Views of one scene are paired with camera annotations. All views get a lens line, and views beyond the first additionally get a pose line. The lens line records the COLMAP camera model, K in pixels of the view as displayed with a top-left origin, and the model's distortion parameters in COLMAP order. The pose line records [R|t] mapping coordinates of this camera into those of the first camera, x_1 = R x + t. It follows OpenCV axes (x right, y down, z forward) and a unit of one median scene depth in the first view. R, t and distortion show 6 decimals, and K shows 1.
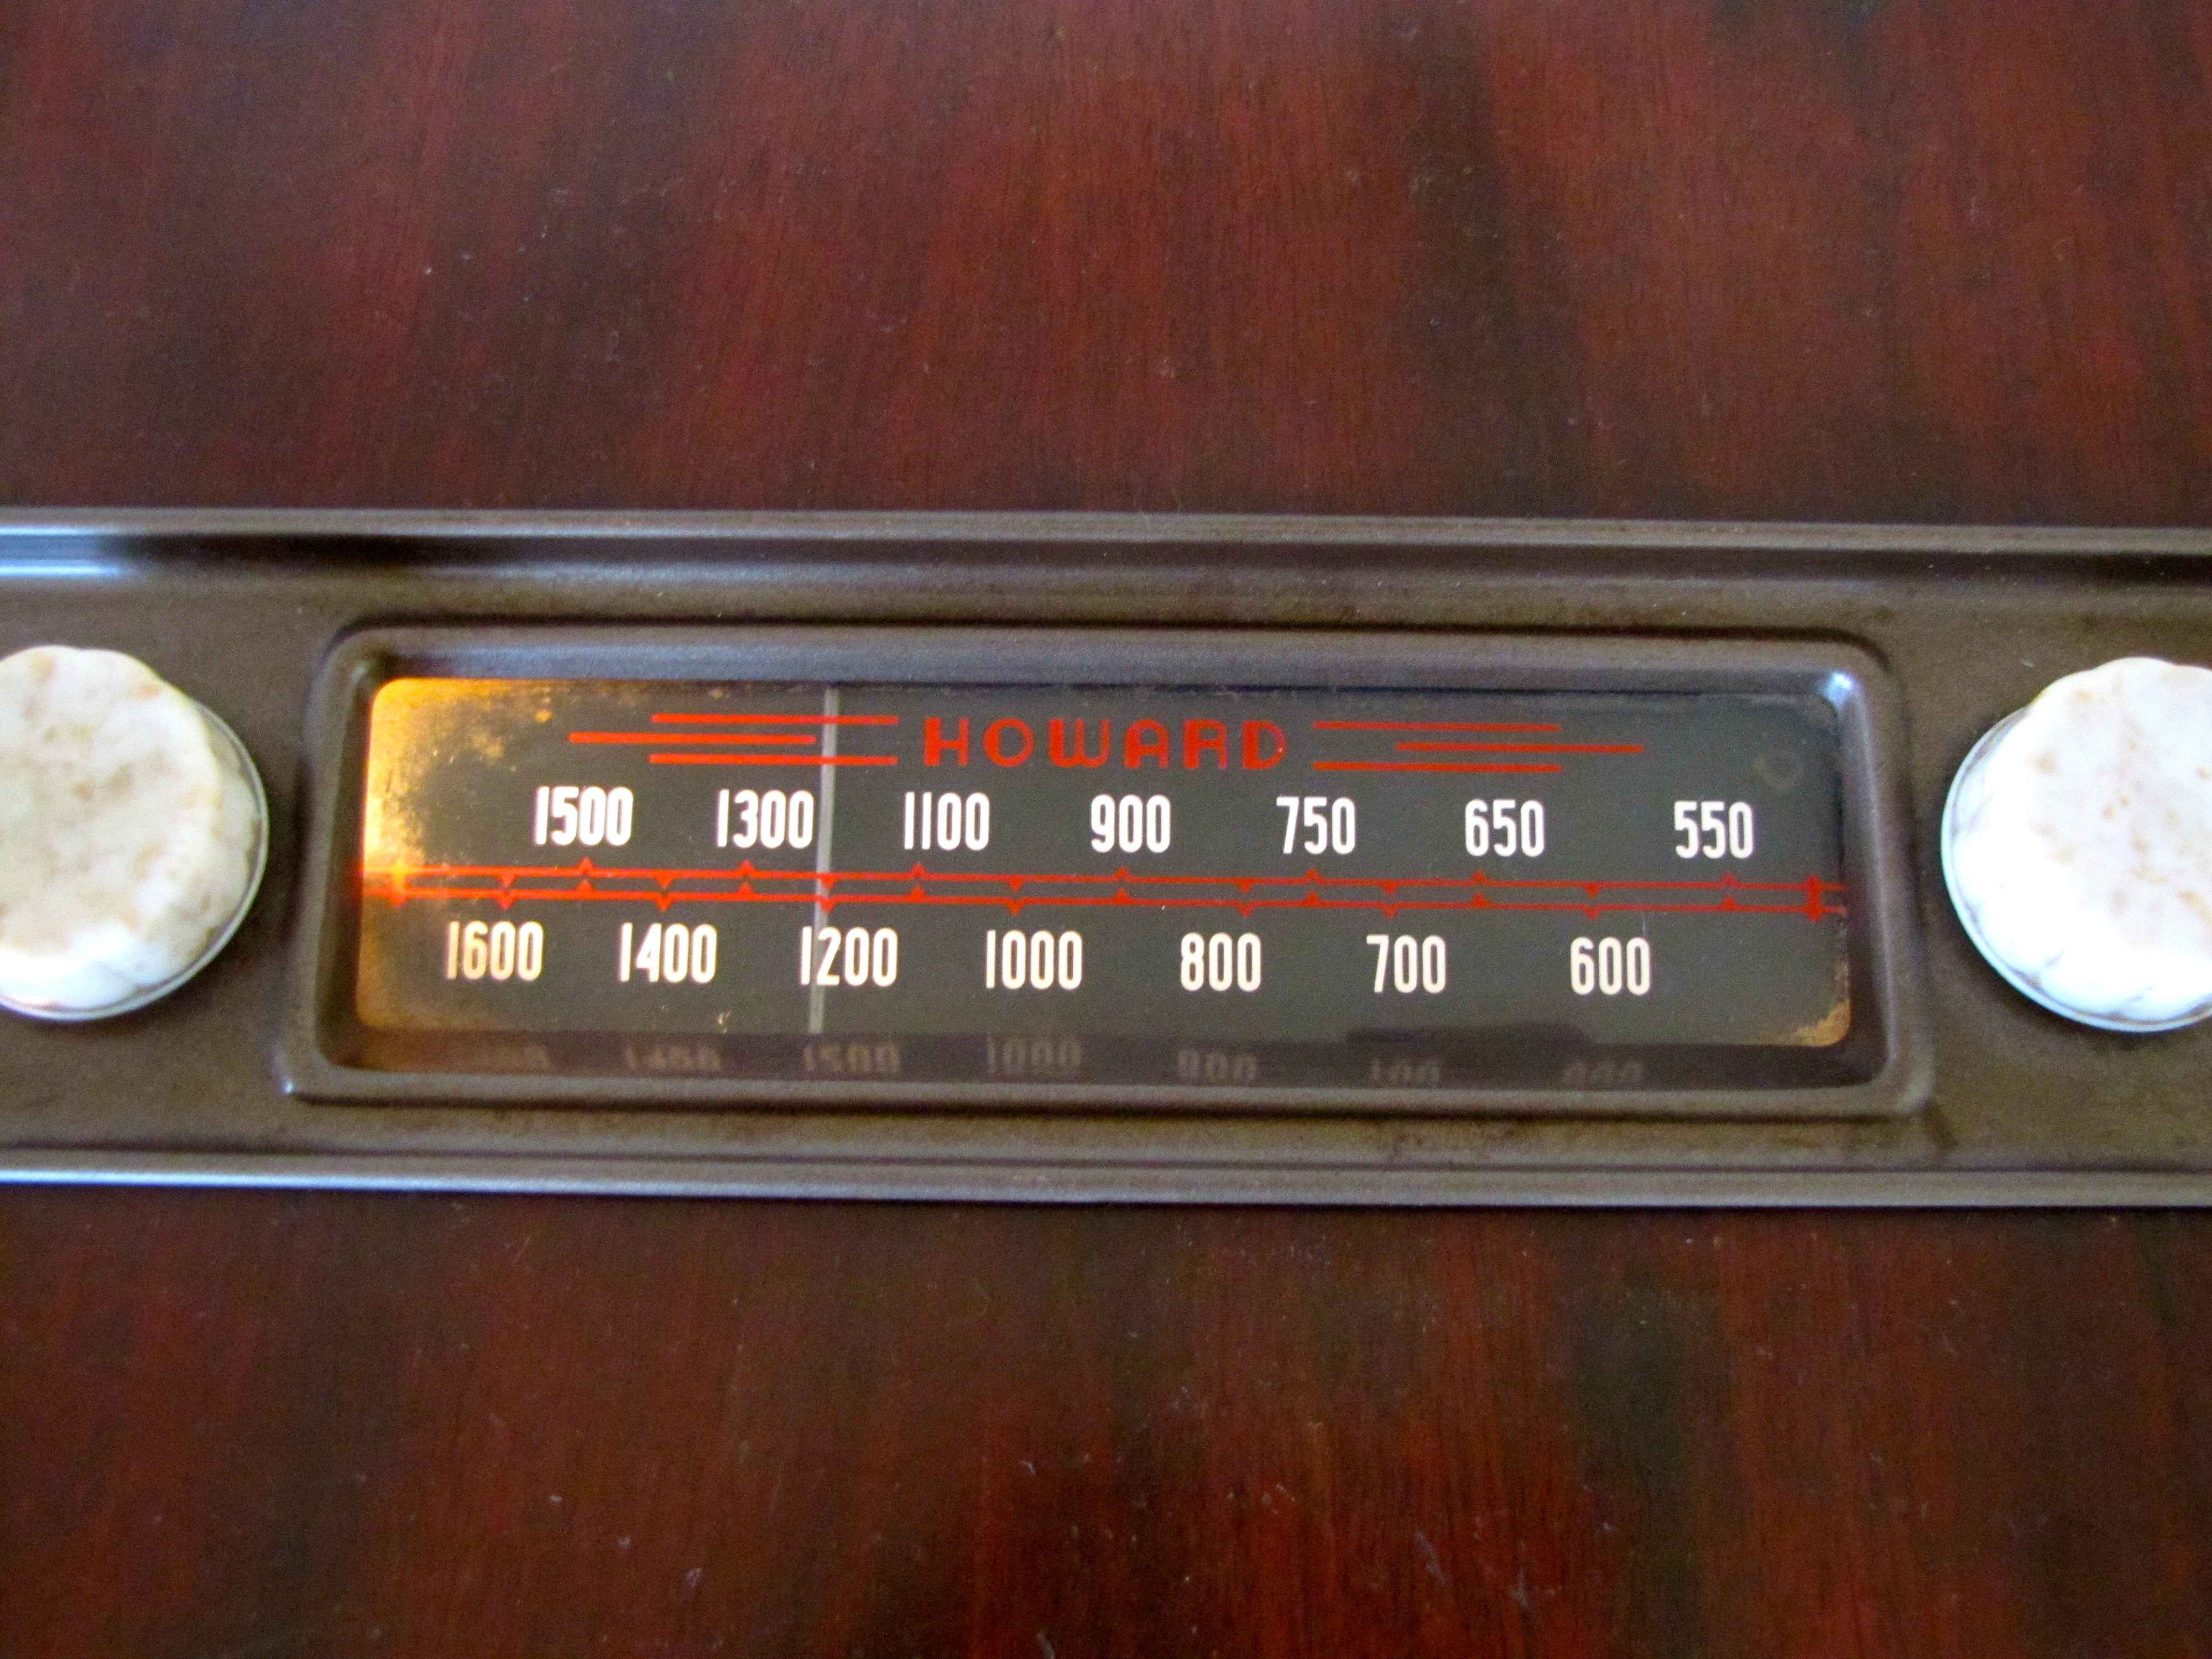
lens RADIAL K [[2480.5, 0, 1102.4], [0, 2480.5, 818.1], [0, 0, 1]] dist [-0.000094, 0.000000]
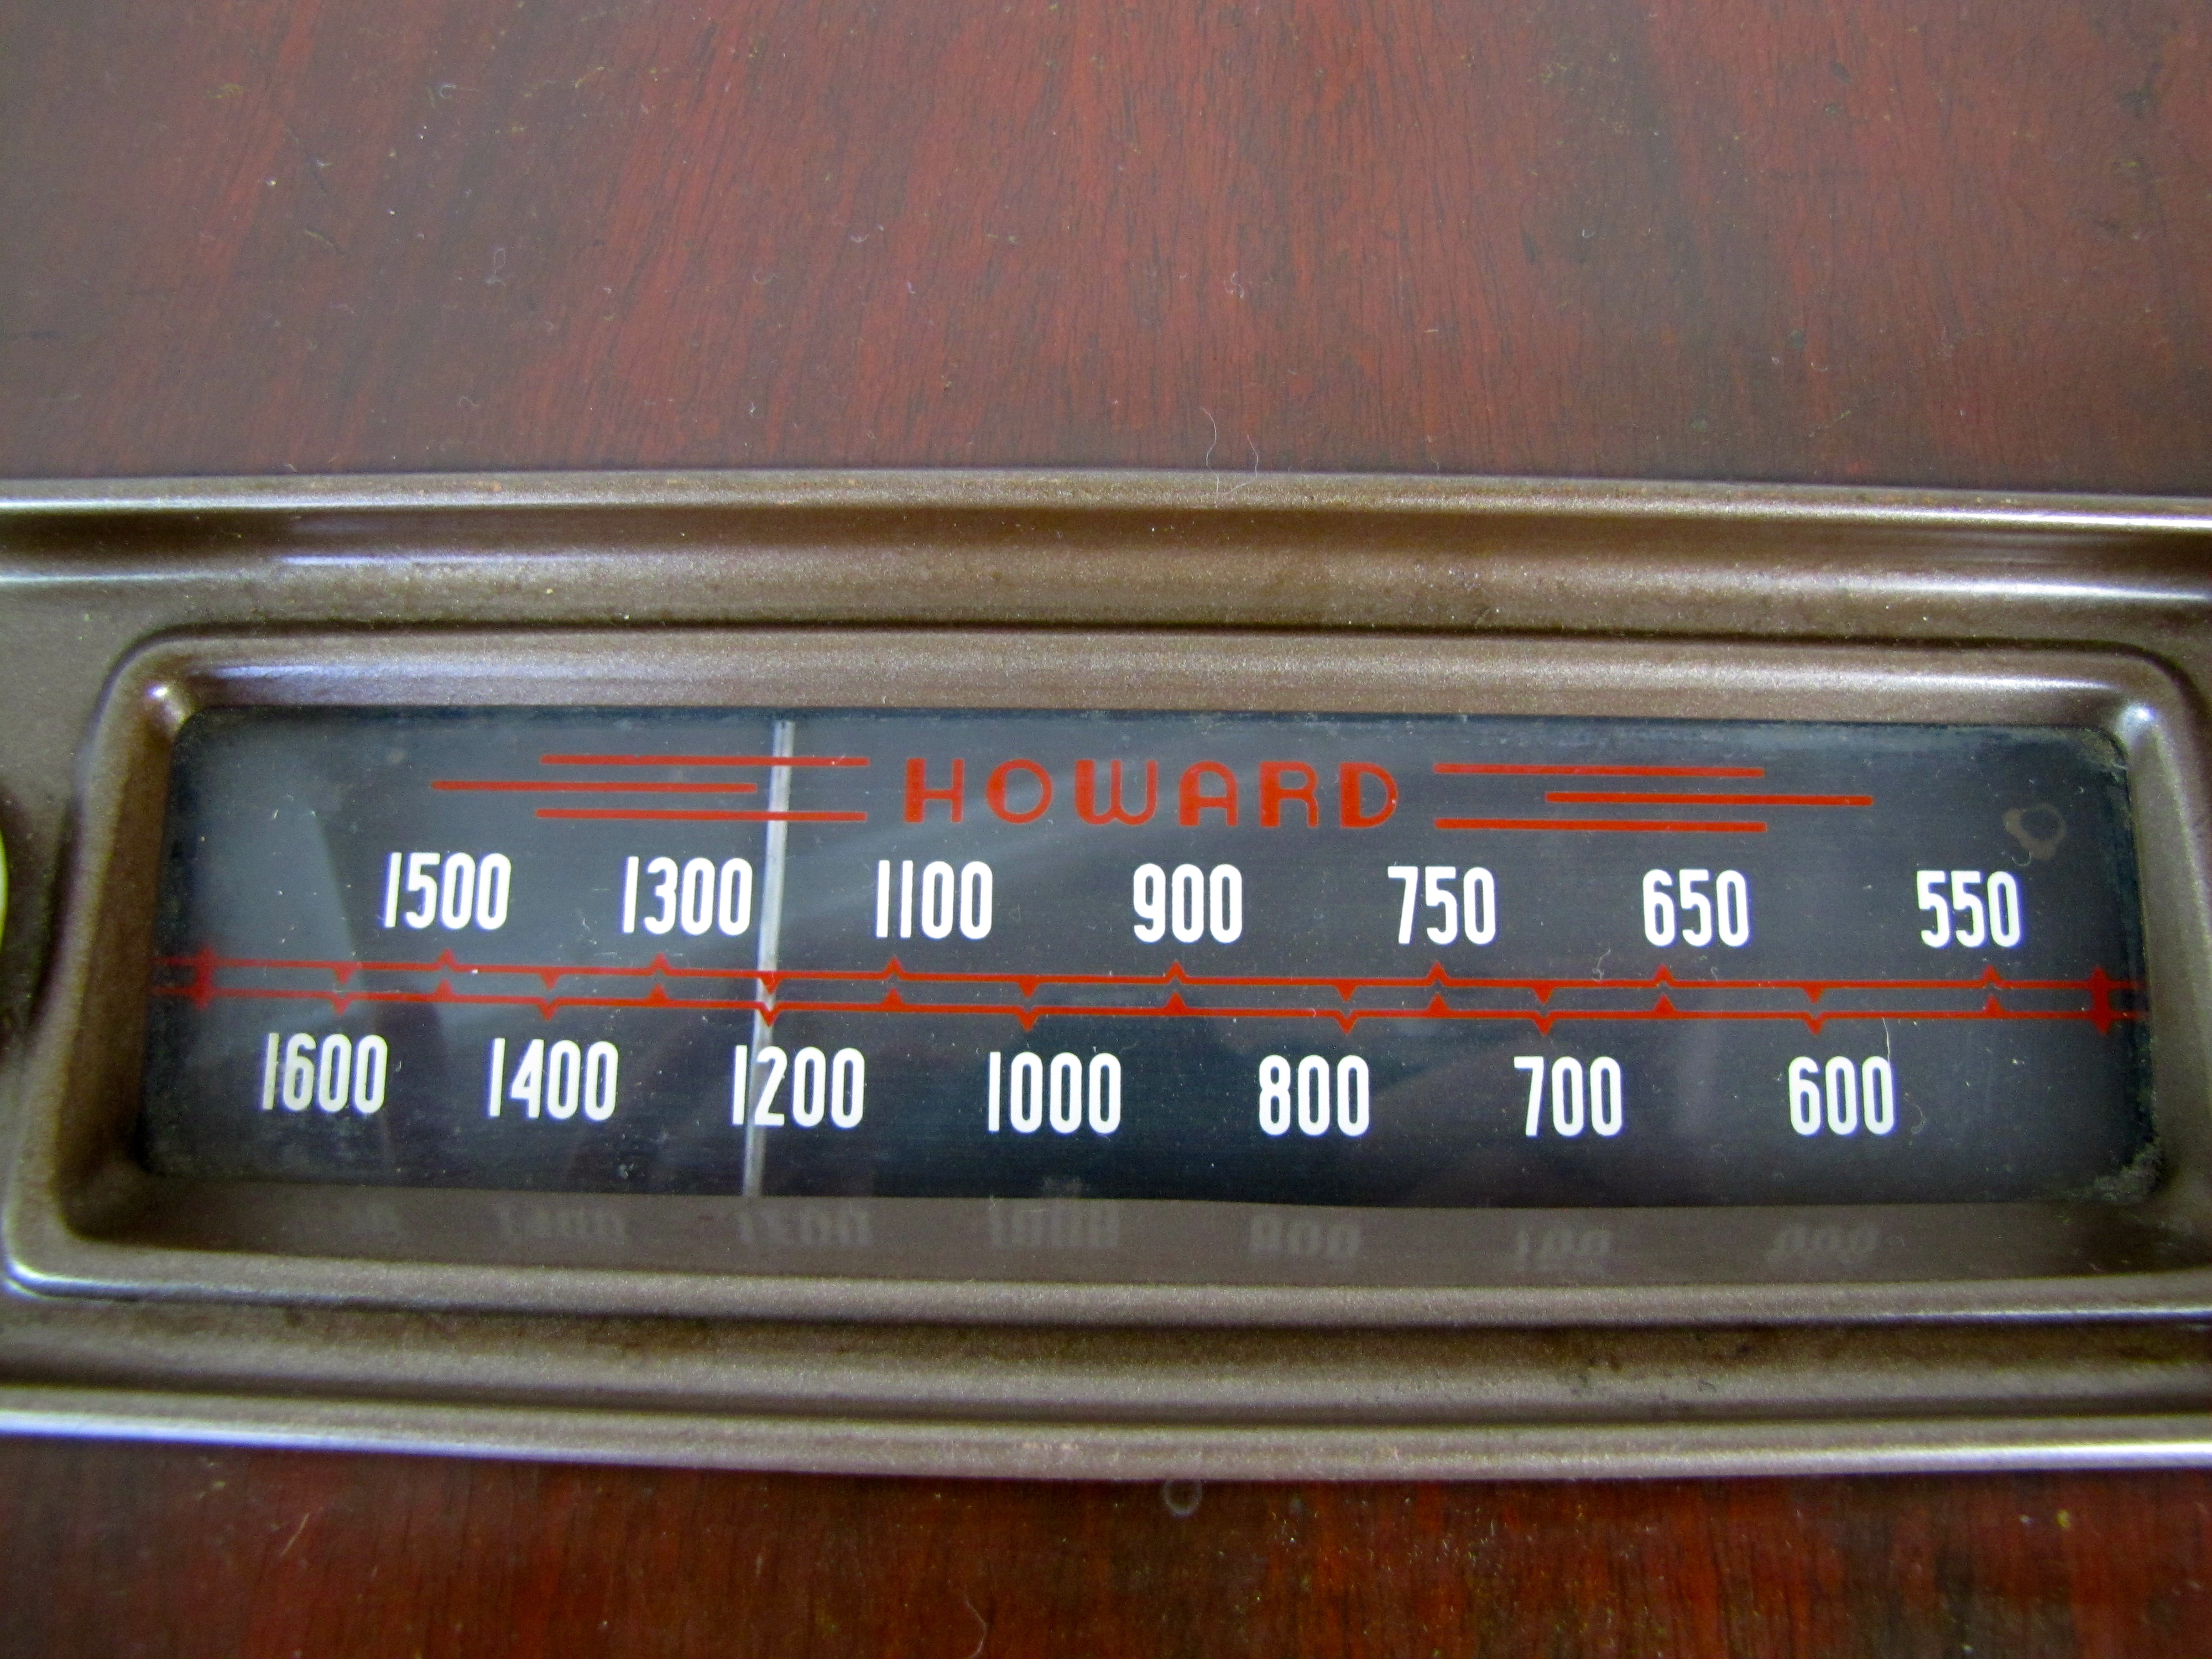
lens RADIAL K [[1818.1, 0, 1066.3], [0, 1818.1, 818.4], [0, 0, 1]] dist [-0.147450, 0.038943]
pose [[0.999828, -0.000182, -0.018529, -0.014317], [-0.000530, 0.999261, -0.038447, -0.002073], [0.018522, 0.038450, 0.999089, 0.470065]]
